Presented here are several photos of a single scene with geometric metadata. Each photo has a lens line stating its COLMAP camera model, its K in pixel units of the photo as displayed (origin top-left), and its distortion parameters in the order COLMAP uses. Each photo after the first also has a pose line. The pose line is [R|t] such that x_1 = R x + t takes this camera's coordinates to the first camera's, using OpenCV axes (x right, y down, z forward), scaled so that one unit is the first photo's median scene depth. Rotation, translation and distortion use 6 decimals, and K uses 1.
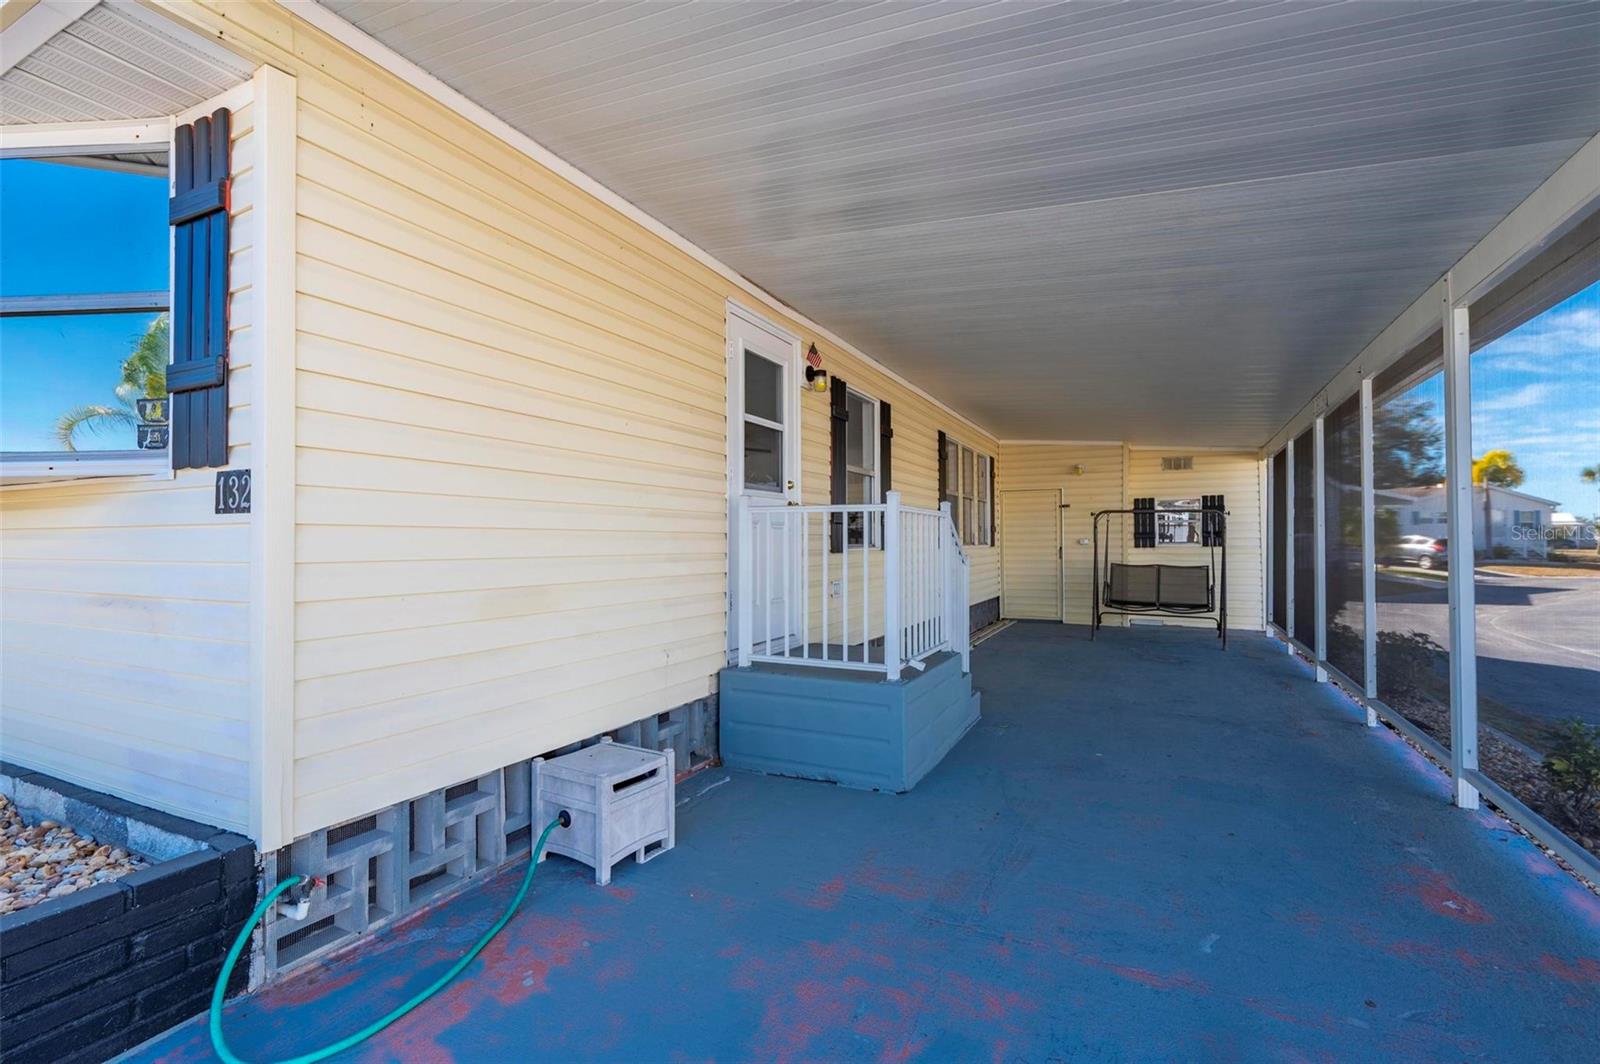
lens RADIAL K [[657.2, 0, 814.3], [0, 657.2, 538.0], [0, 0, 1]] dist [-0.000497, 0.000269]
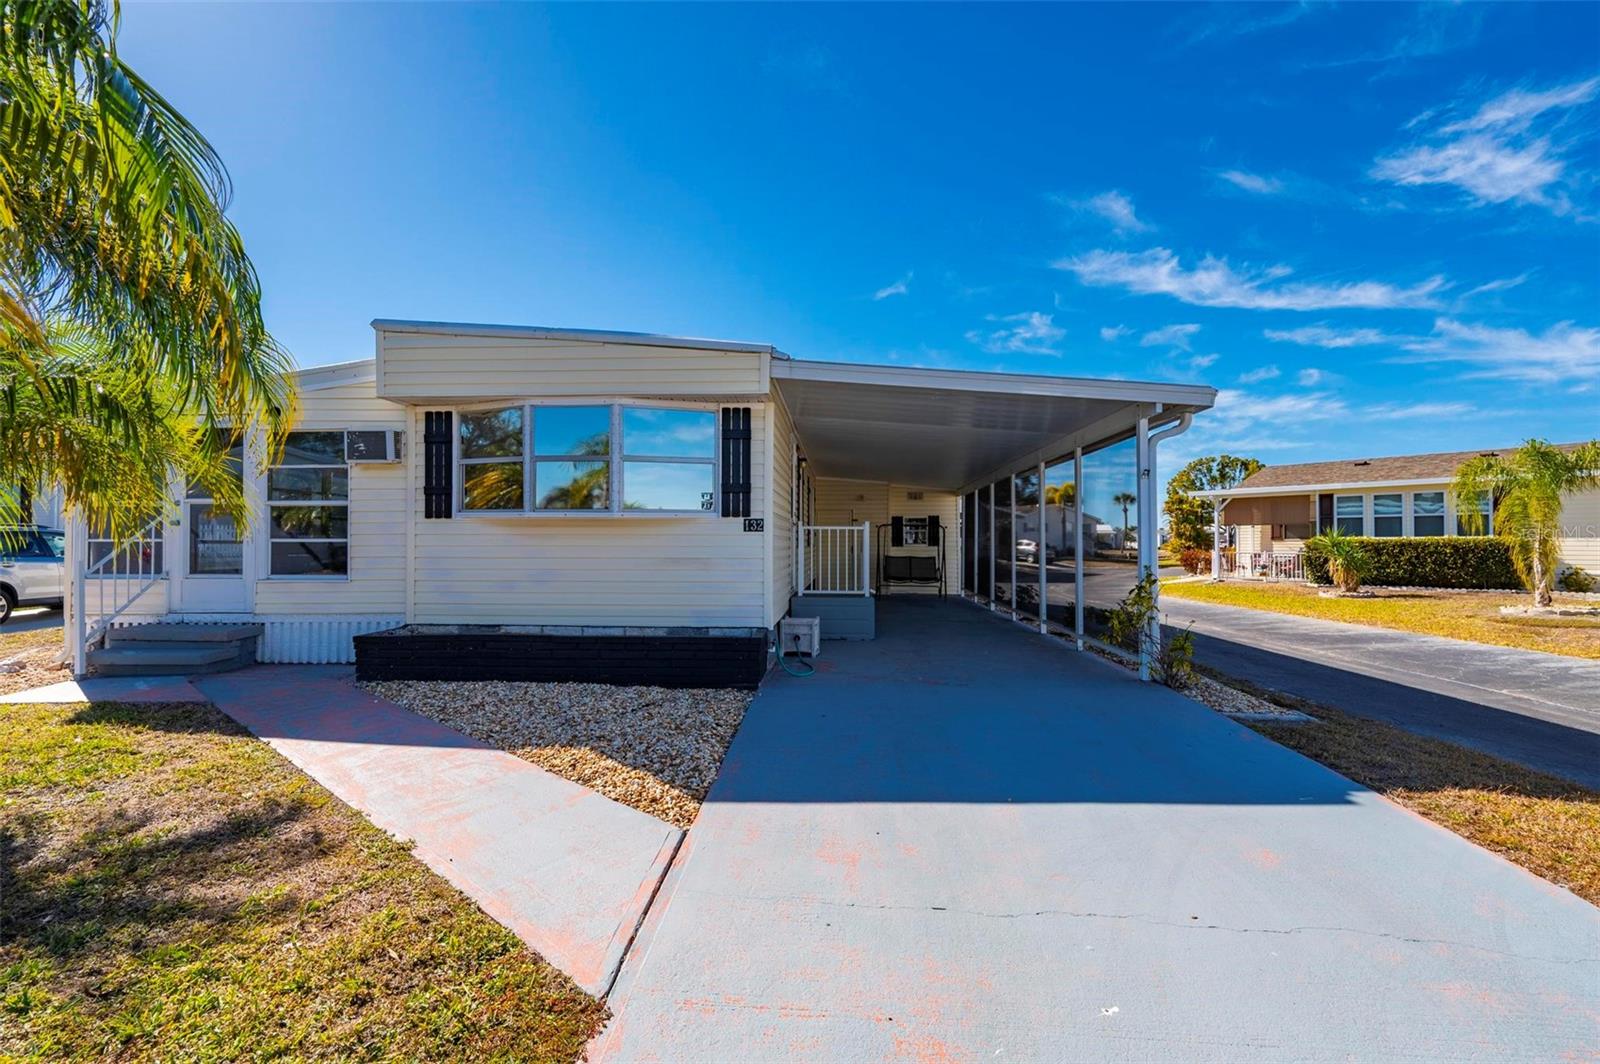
lens RADIAL K [[657.2, 0, 773.3], [0, 657.2, 531.2], [0, 0, 1]] dist [-0.000497, 0.000269]
pose [[0.929377, 0.010652, 0.368978, -0.953740], [-0.005999, 0.999887, -0.013755, 0.002064], [-0.369083, 0.010570, 0.929336, -0.997820]]
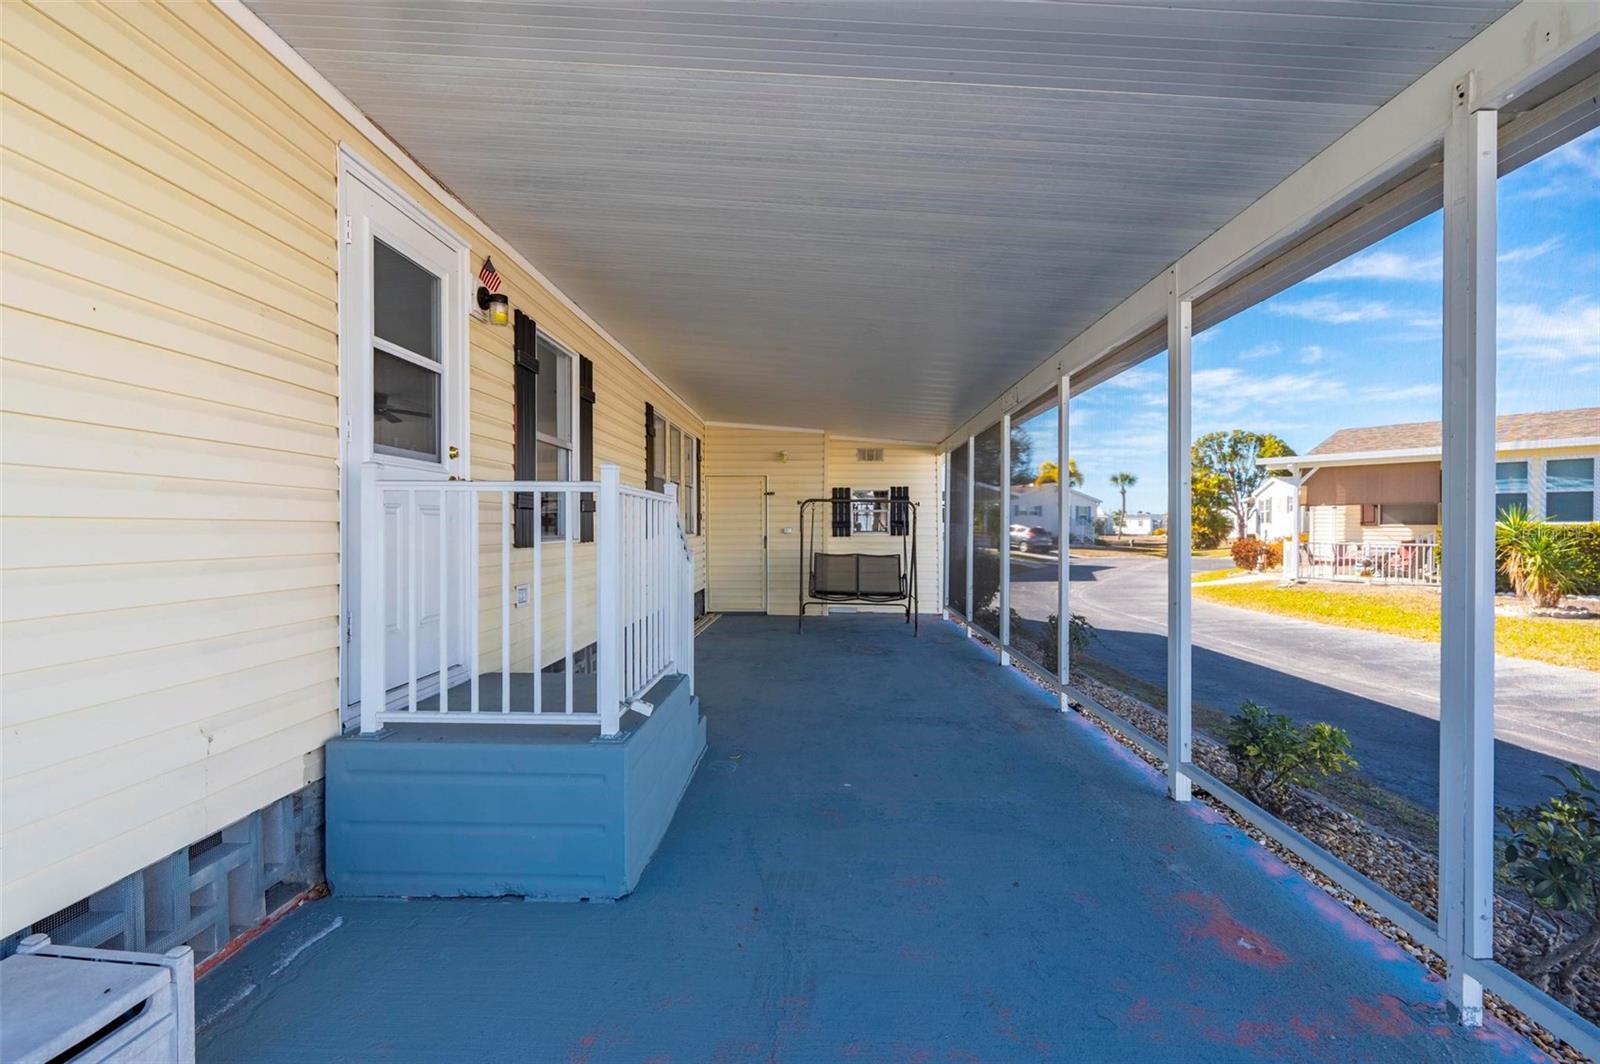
lens RADIAL K [[657.2, 0, 739.8], [0, 657.2, 537.5], [0, 0, 1]] dist [-0.000497, 0.000269]
pose [[0.936823, -0.000371, 0.349803, 0.004879], [-0.006980, 0.999780, 0.019754, -0.006850], [-0.349733, -0.020948, 0.936615, 0.258314]]
